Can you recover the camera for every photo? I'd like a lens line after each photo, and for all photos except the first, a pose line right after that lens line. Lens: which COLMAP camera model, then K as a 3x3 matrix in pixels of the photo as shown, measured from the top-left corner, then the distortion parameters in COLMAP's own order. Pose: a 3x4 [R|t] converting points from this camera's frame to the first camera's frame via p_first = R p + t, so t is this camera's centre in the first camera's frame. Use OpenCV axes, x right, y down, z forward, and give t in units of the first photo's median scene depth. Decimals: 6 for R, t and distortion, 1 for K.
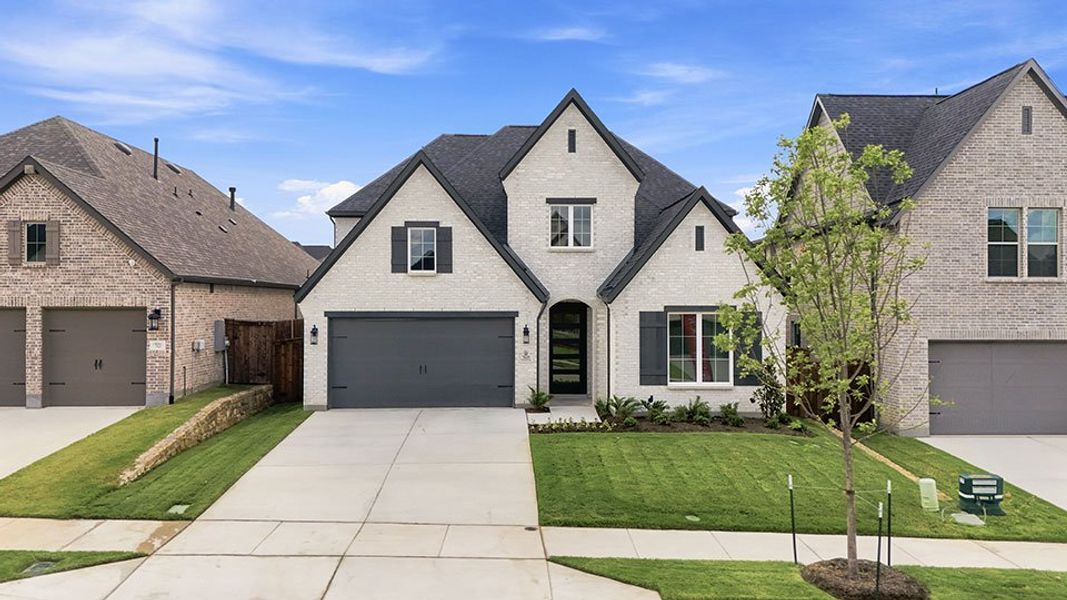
lens RADIAL K [[794.2, 0, 533.5], [0, 794.2, 300.0], [0, 0, 1]] dist [0.048611, -0.009665]
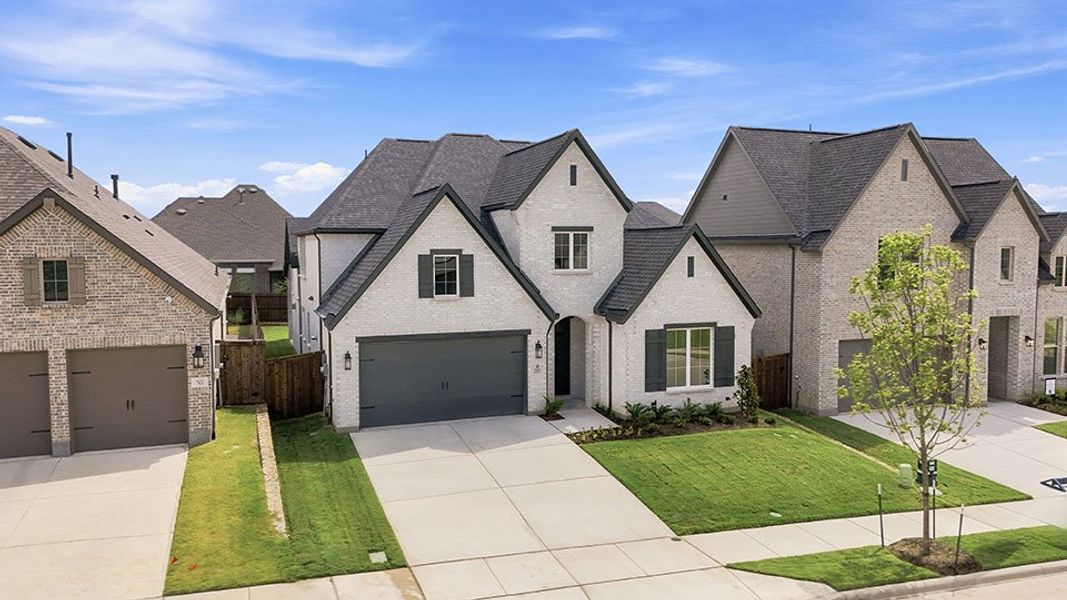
lens RADIAL K [[794.2, 0, 533.5], [0, 794.2, 300.0], [0, 0, 1]] dist [0.048611, -0.009665]
pose [[0.948053, -0.026850, 0.316977, -0.368264], [0.003288, 0.997205, 0.074637, -0.110028], [-0.318095, -0.069718, 0.945492, -0.050359]]
